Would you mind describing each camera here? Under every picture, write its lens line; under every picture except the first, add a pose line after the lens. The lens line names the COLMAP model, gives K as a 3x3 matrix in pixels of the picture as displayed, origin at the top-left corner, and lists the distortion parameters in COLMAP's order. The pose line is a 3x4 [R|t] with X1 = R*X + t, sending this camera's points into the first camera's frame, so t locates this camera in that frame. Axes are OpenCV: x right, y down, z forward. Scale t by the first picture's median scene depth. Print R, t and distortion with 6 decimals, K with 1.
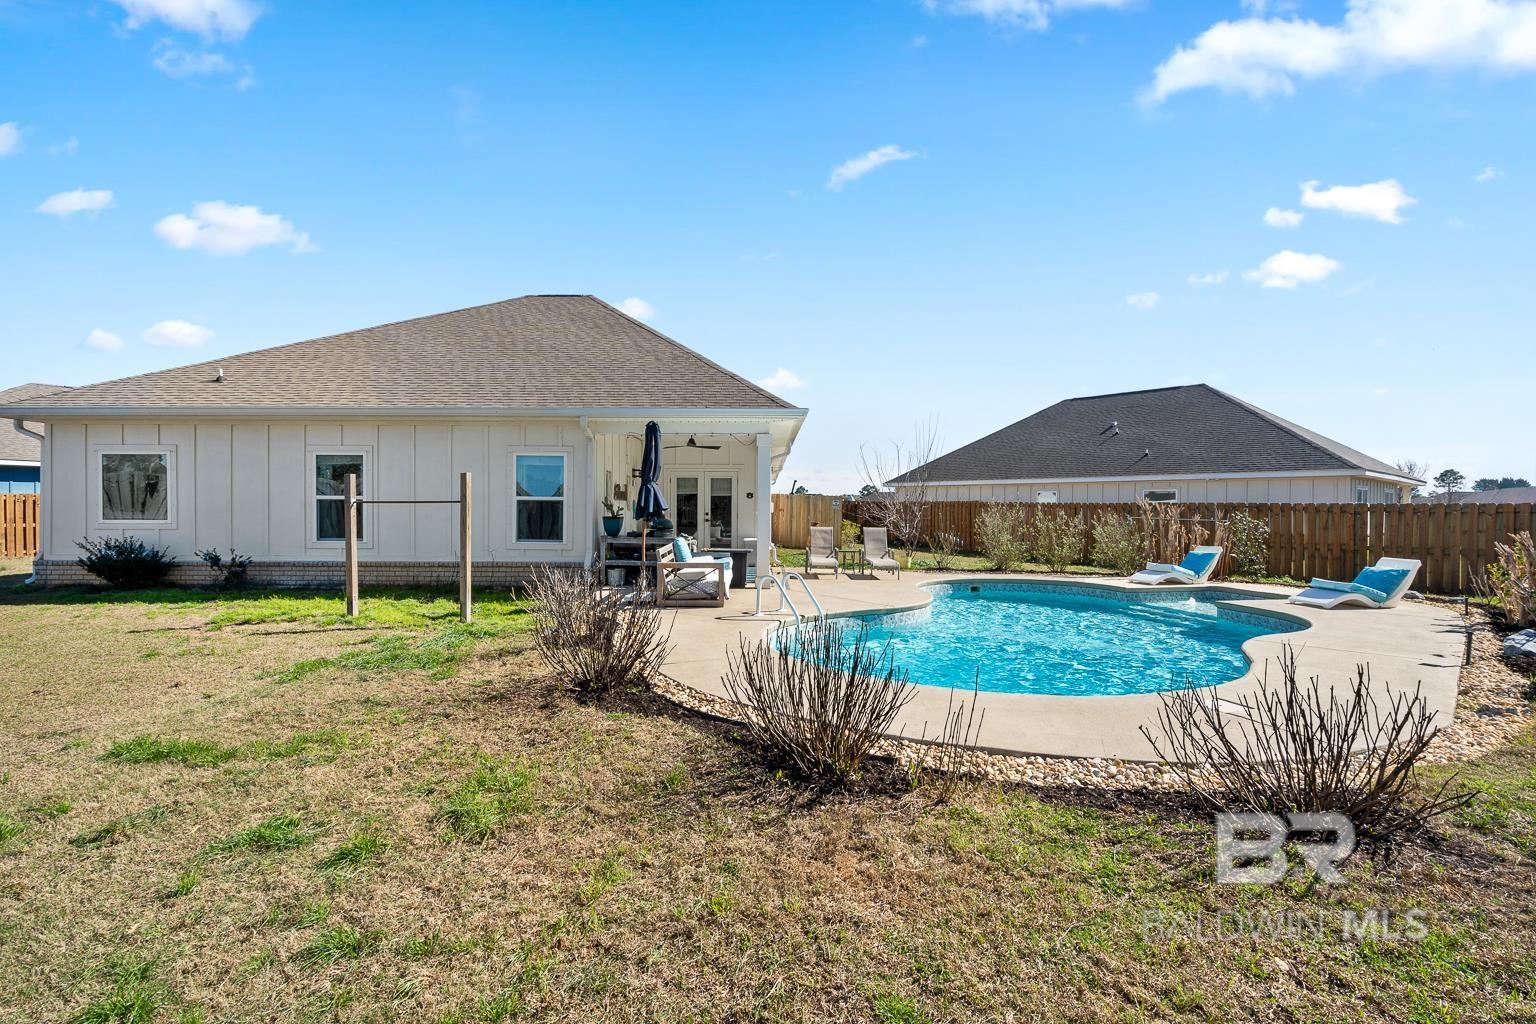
lens RADIAL K [[698.1, 0, 768.0], [0, 698.1, 512.0], [0, 0, 1]] dist [-0.001695, -0.000121]
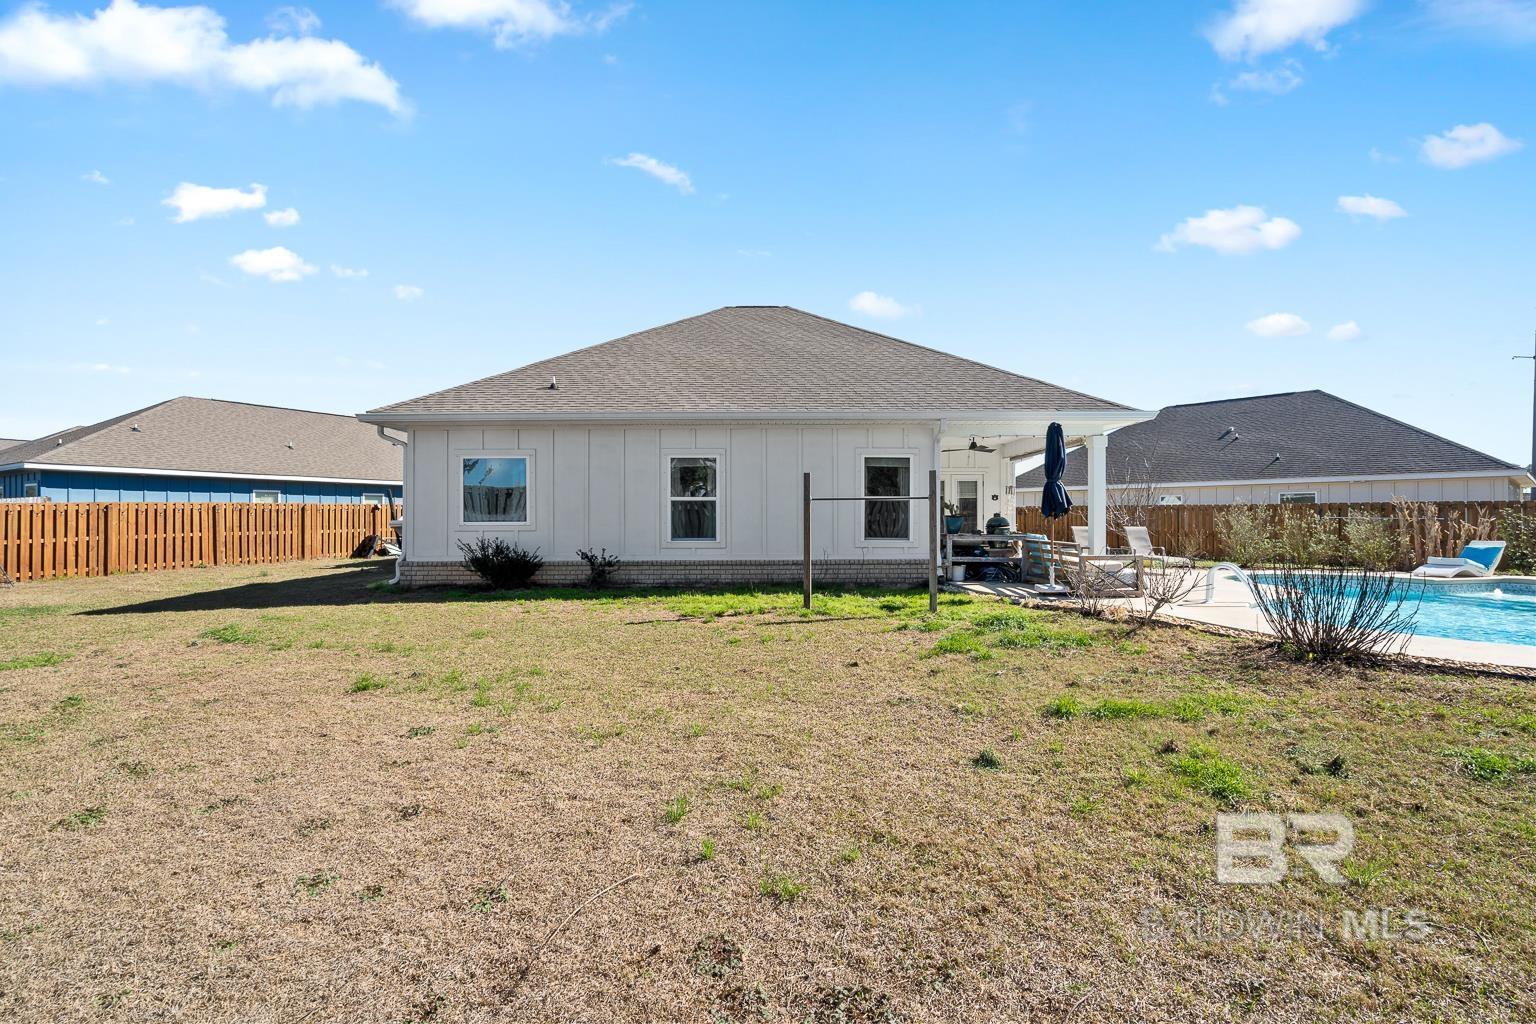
lens RADIAL K [[685.8, 0, 768.0], [0, 685.8, 512.0], [0, 0, 1]] dist [-0.001179, -0.000113]
pose [[0.999959, -0.007479, 0.005006, -0.503052], [0.007553, 0.999860, -0.014921, 0.014660], [-0.004893, 0.014958, 0.999876, -0.019747]]
